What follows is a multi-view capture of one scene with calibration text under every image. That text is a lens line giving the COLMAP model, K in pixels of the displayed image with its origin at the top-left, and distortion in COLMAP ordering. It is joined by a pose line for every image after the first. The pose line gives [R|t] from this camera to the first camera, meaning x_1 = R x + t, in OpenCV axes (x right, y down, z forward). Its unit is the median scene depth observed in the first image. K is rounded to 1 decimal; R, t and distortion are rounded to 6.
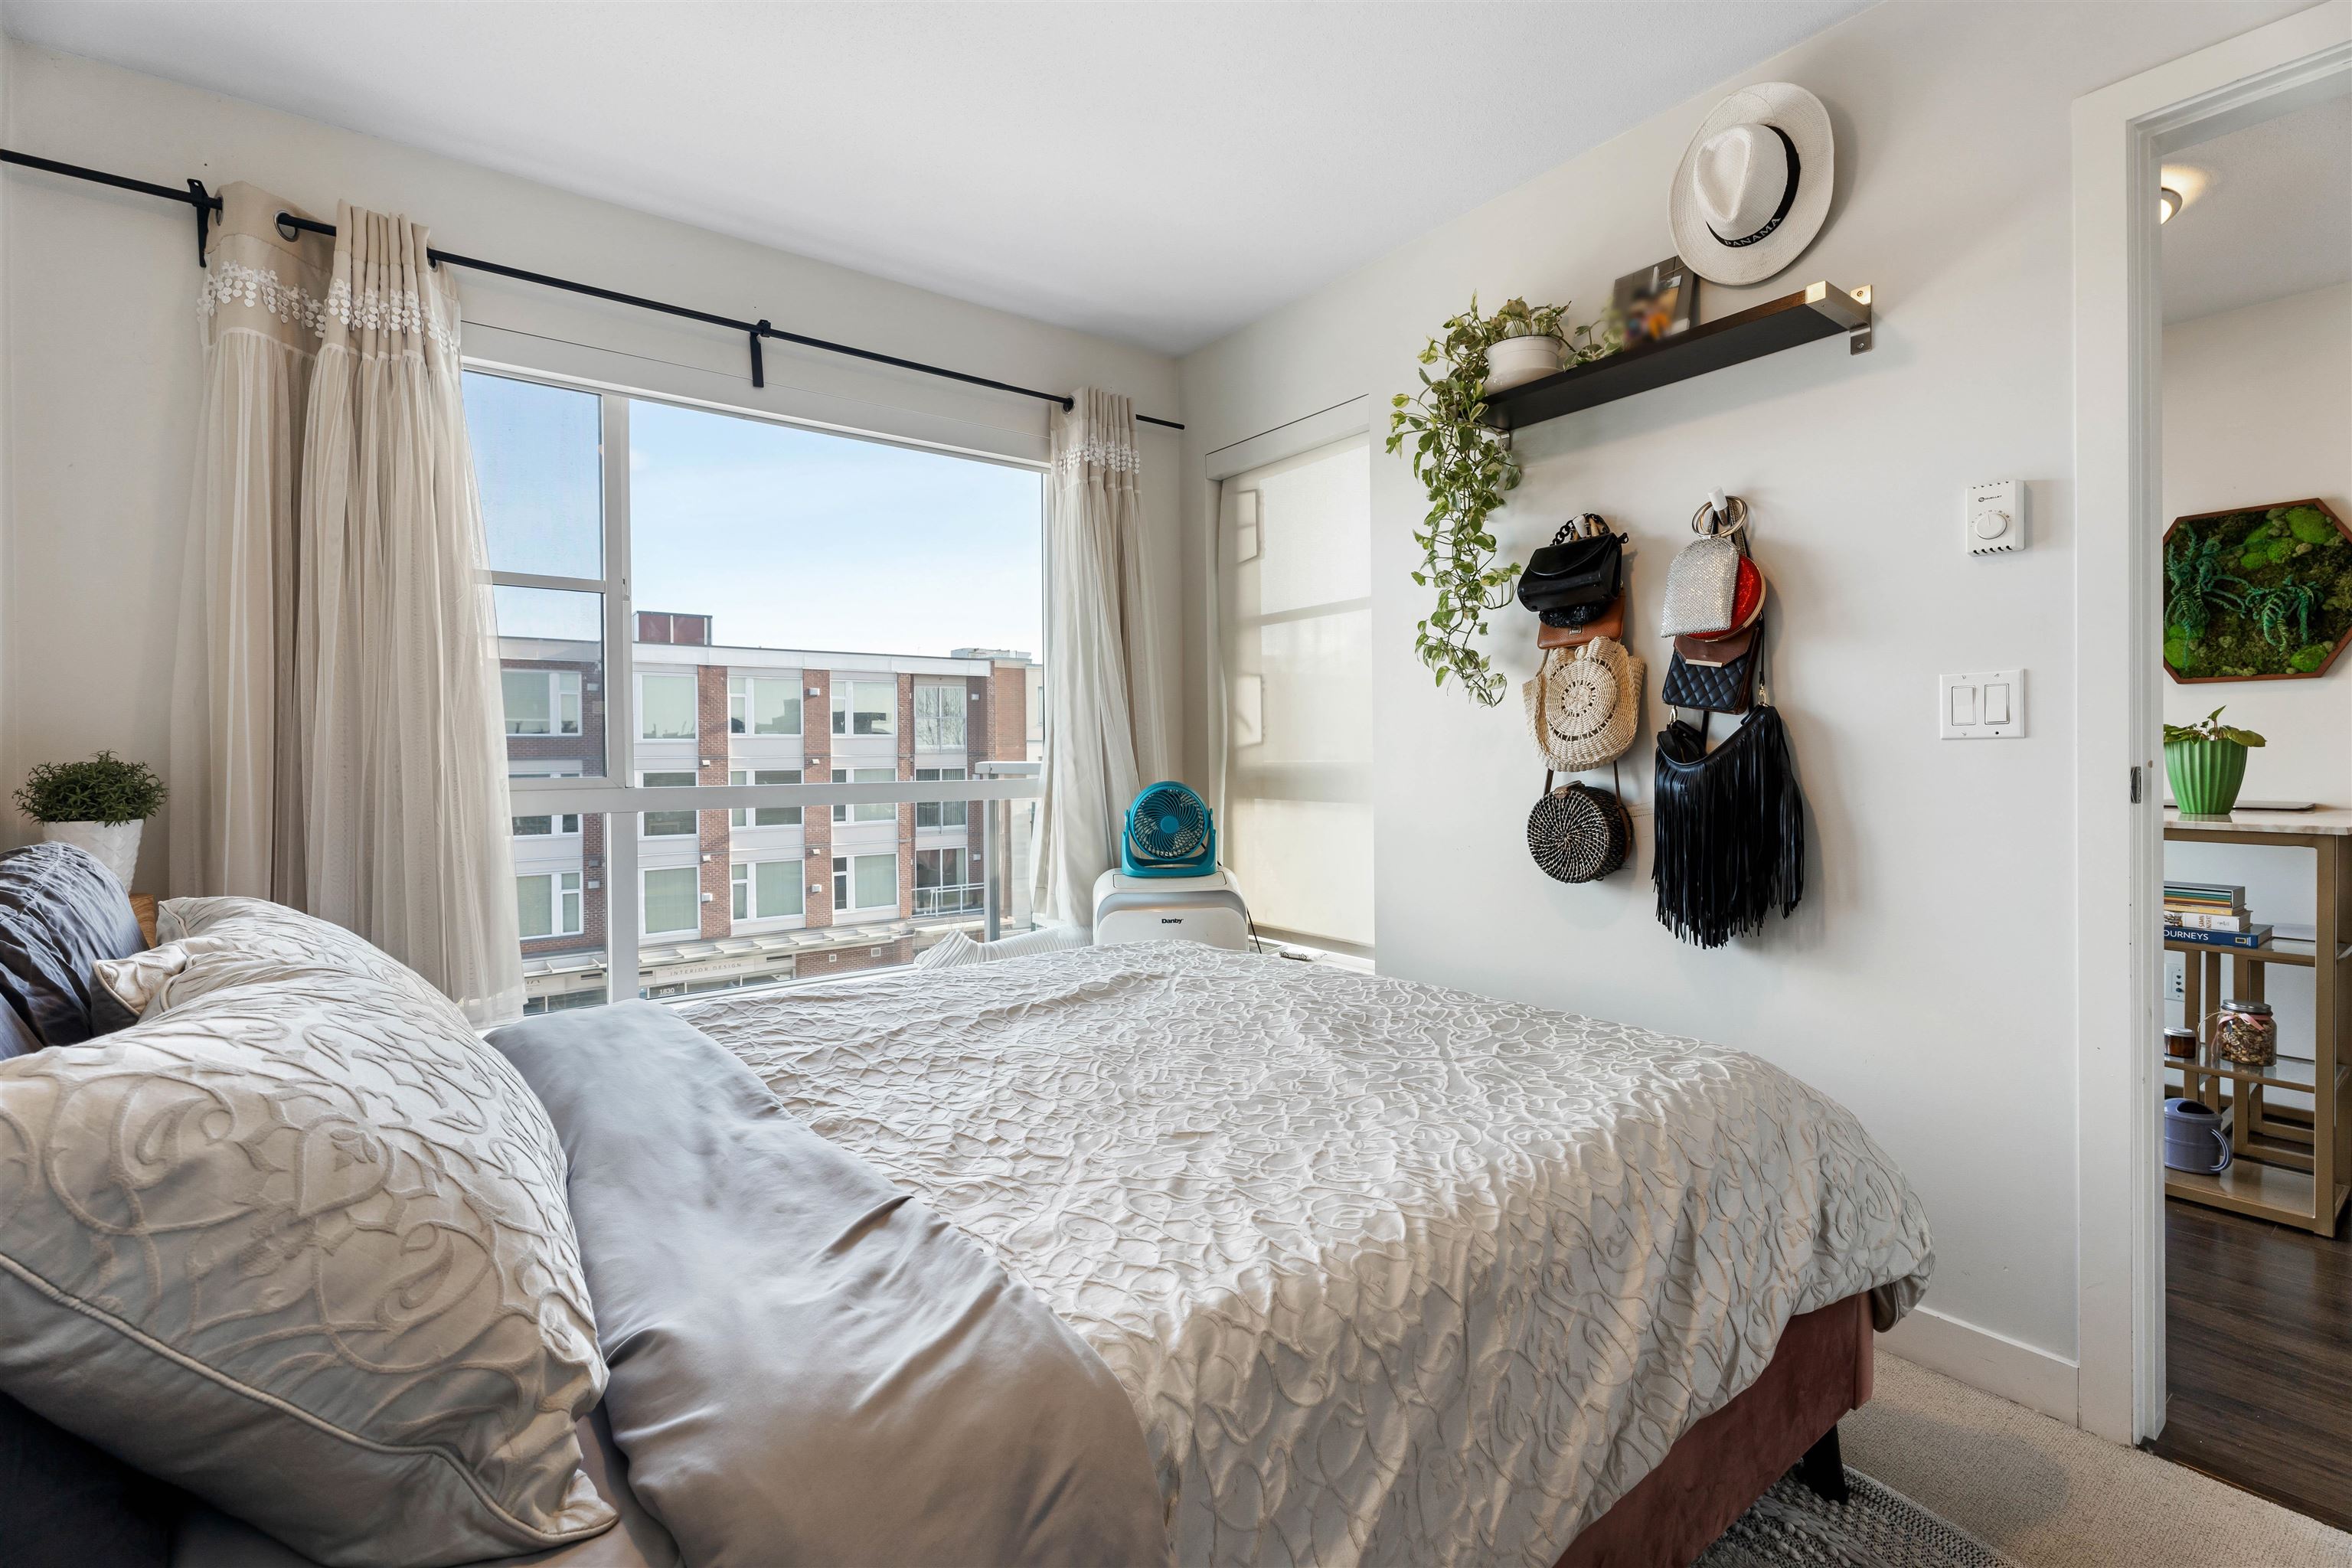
lens RADIAL K [[1041.3, 0, 1174.6], [0, 1041.3, 772.3], [0, 0, 1]] dist [0.002628, 0.000096]
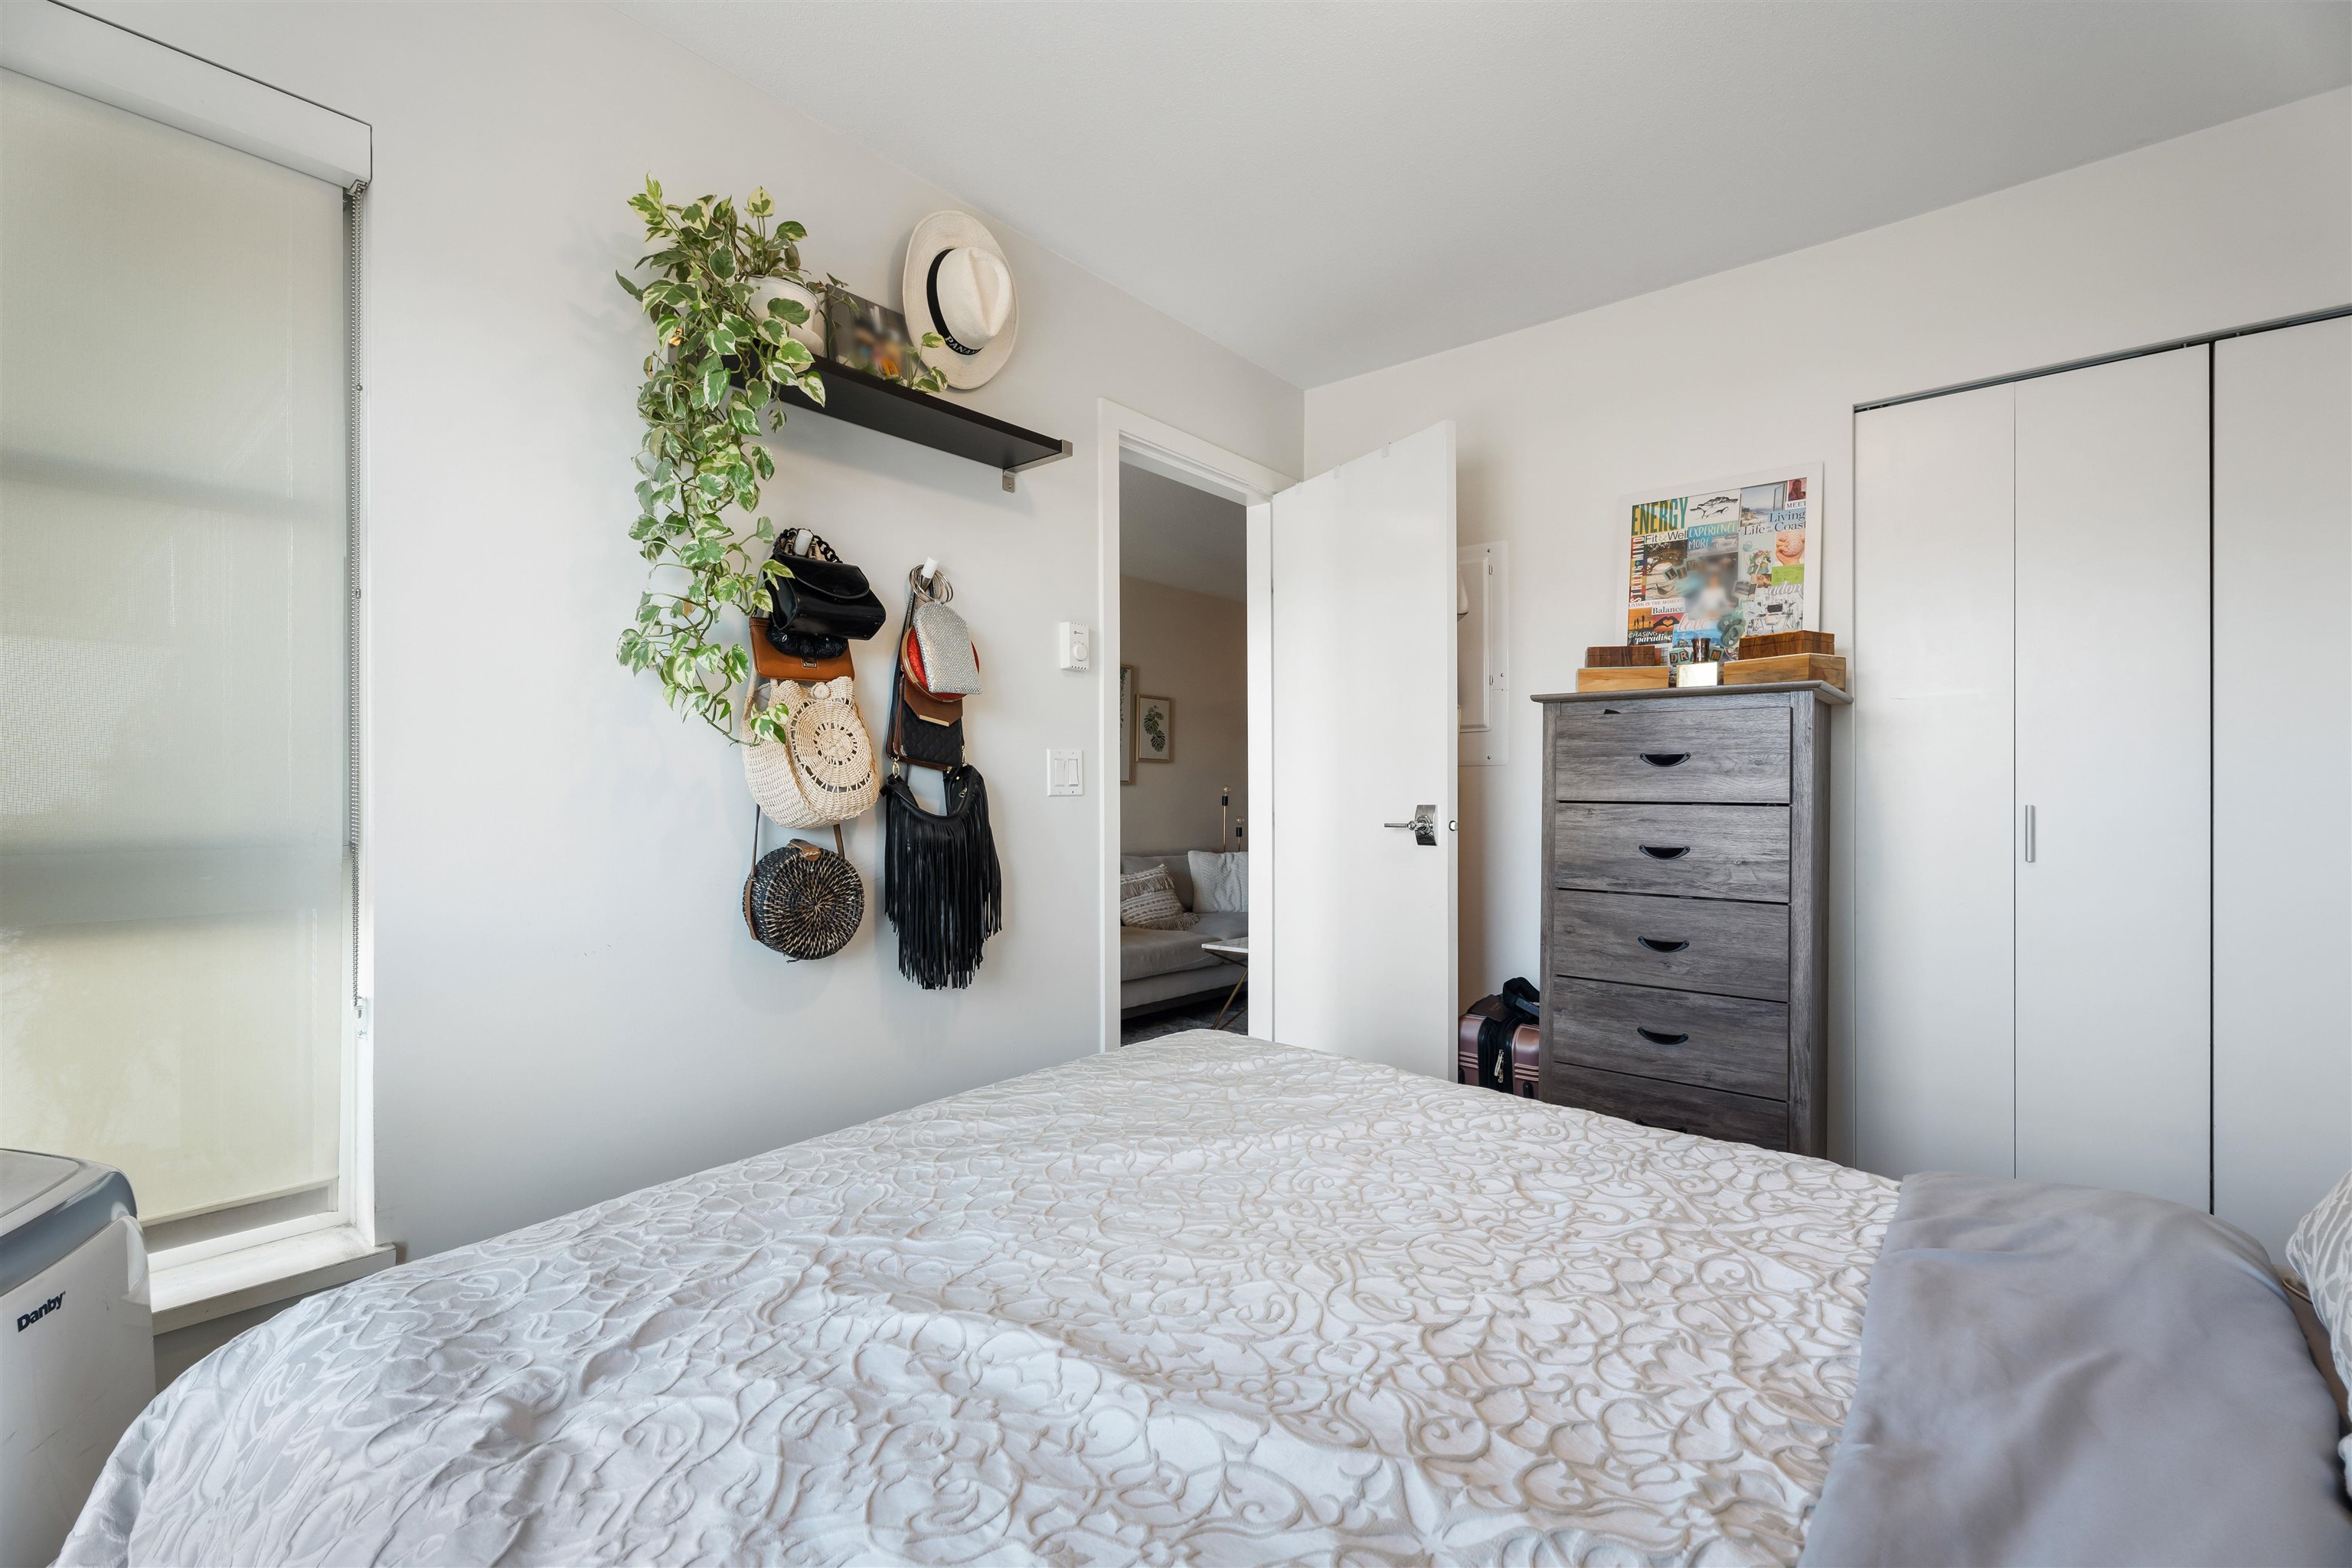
lens RADIAL K [[1050.4, 0, 1176.0], [0, 1050.4, 784.0], [0, 0, 1]] dist [0.001600, 0.000346]
pose [[-0.230977, 0.019705, 0.972760, -0.198359], [0.021552, 0.999653, -0.015132, -0.006765], [-0.972721, 0.017469, -0.231321, 0.348664]]
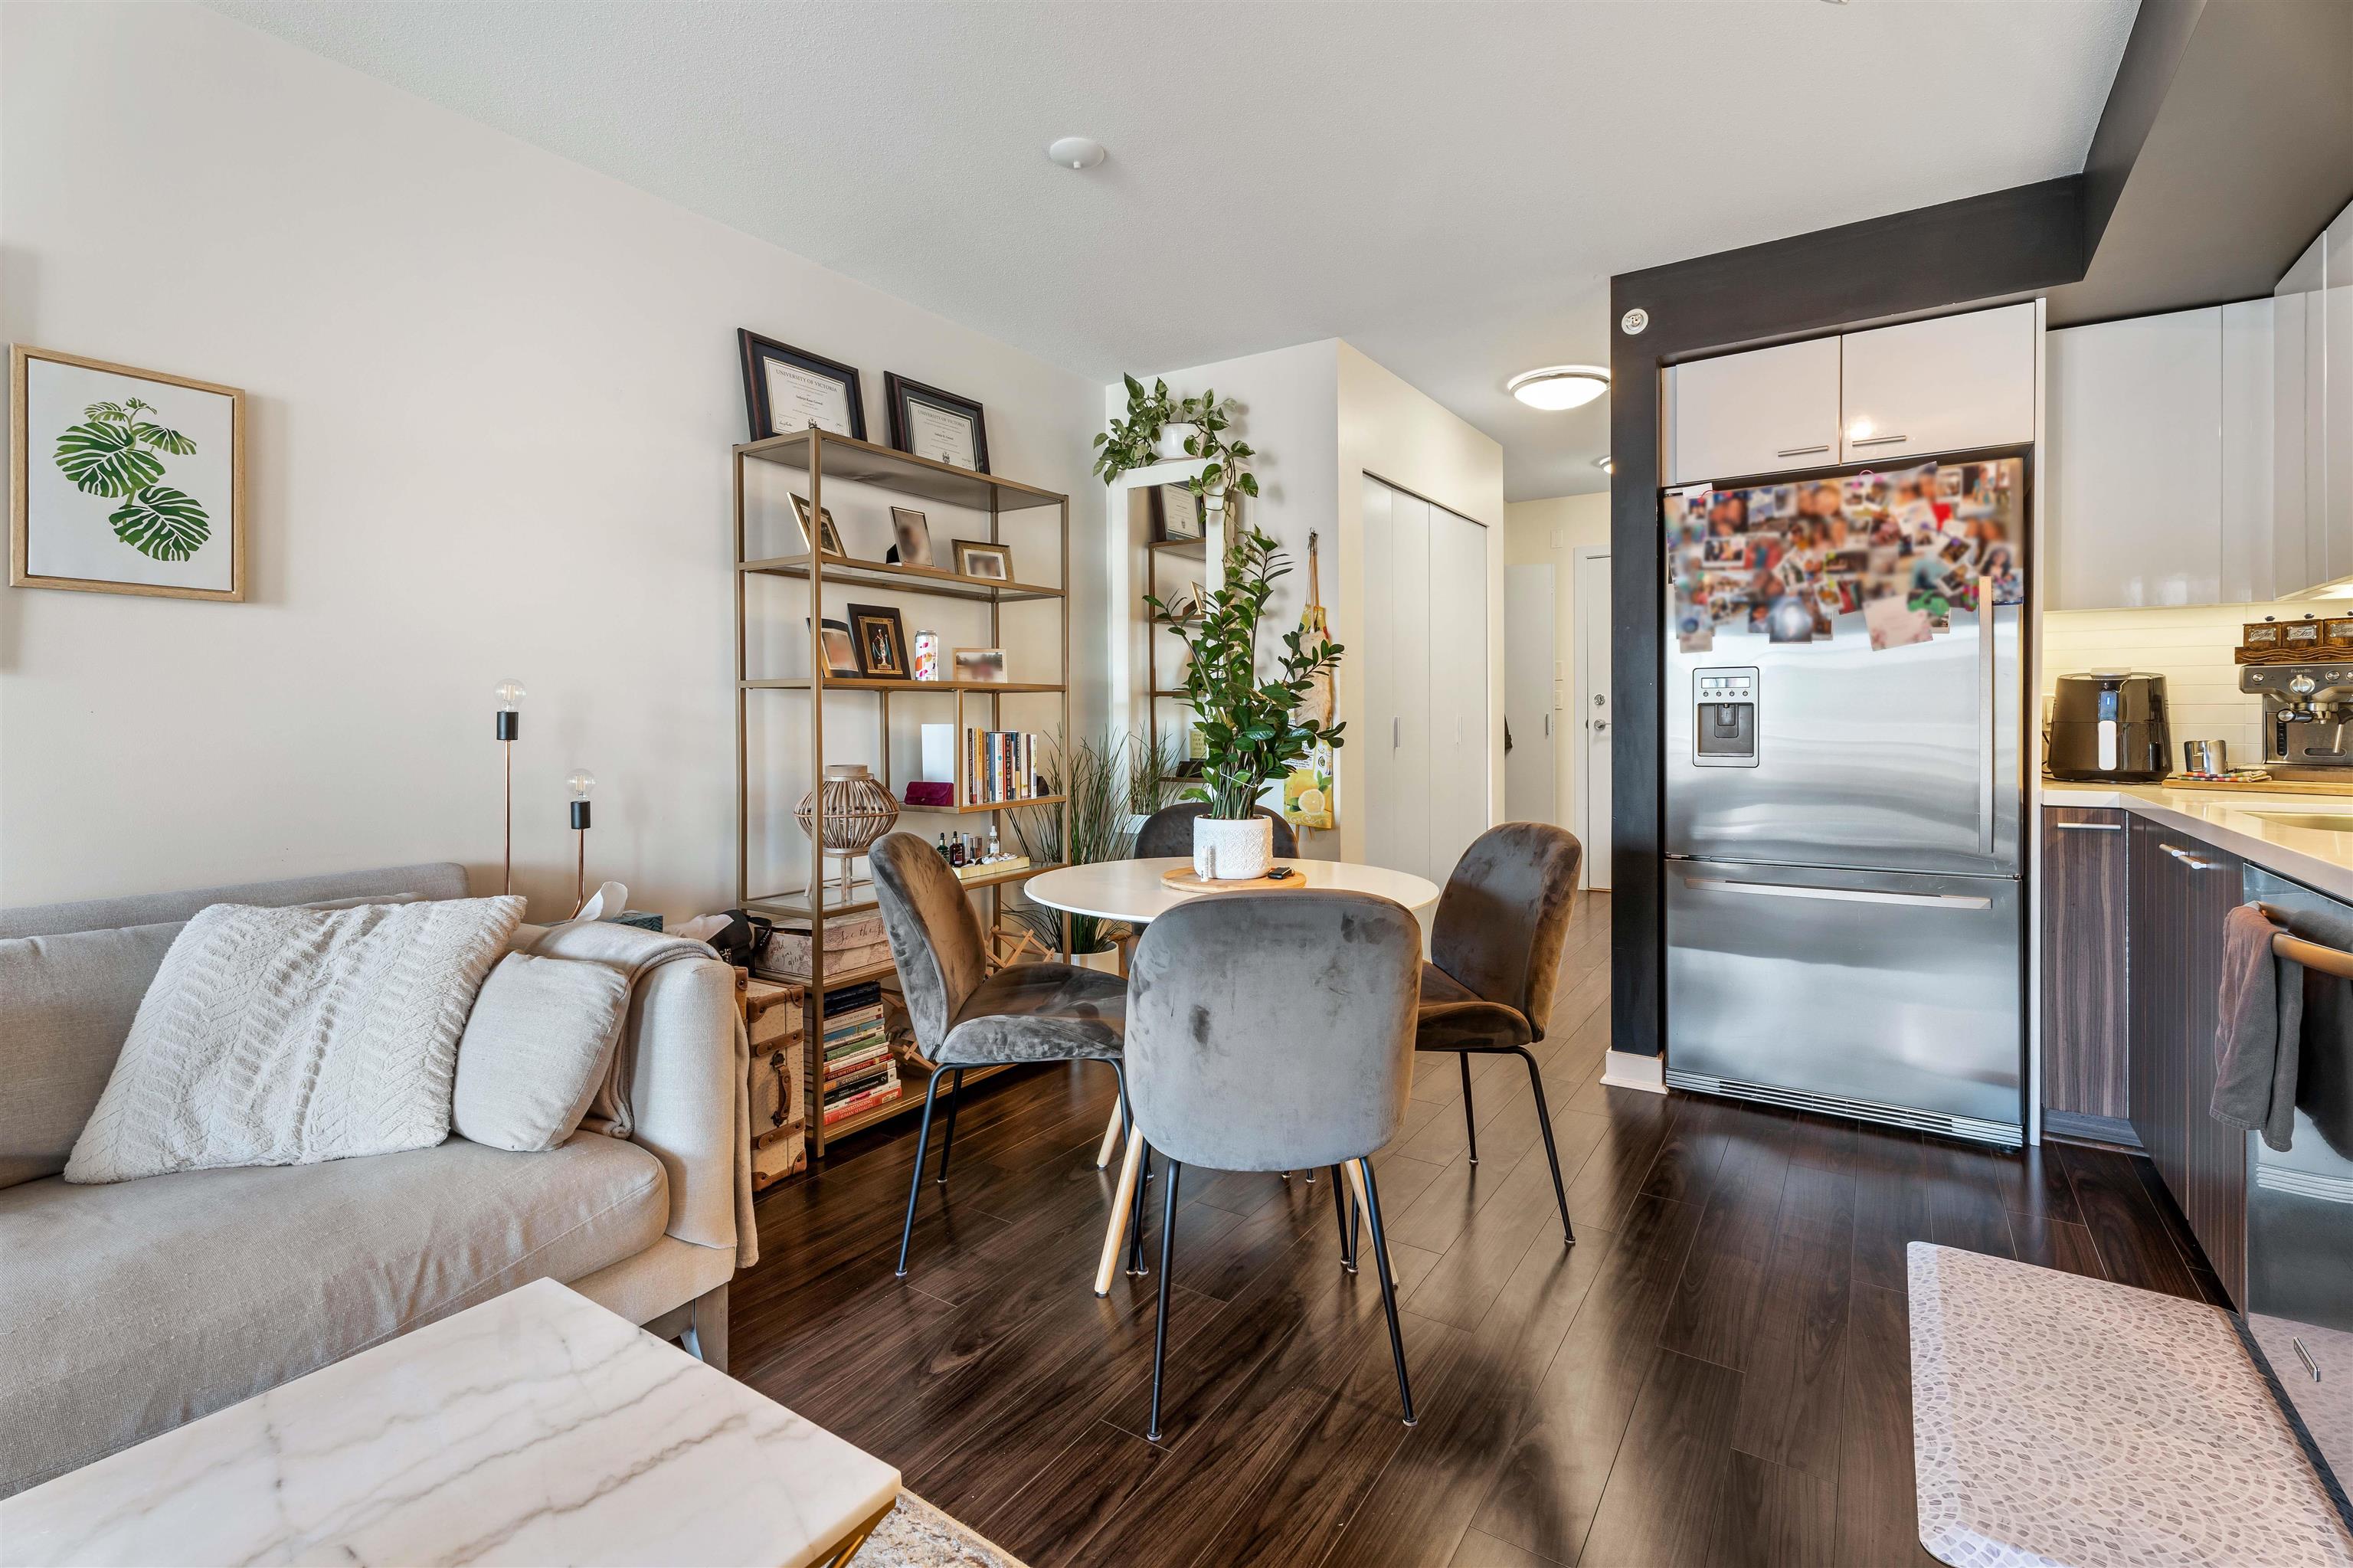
lens RADIAL K [[1057.2, 0, 1179.5], [0, 1057.2, 727.4], [0, 0, 1]] dist [0.002637, 0.000107]
pose [[-0.339106, 0.002476, 0.940745, 0.426541], [0.025419, 0.999656, 0.006532, -0.000709], [-0.940405, 0.026128, -0.339052, -0.049221]]
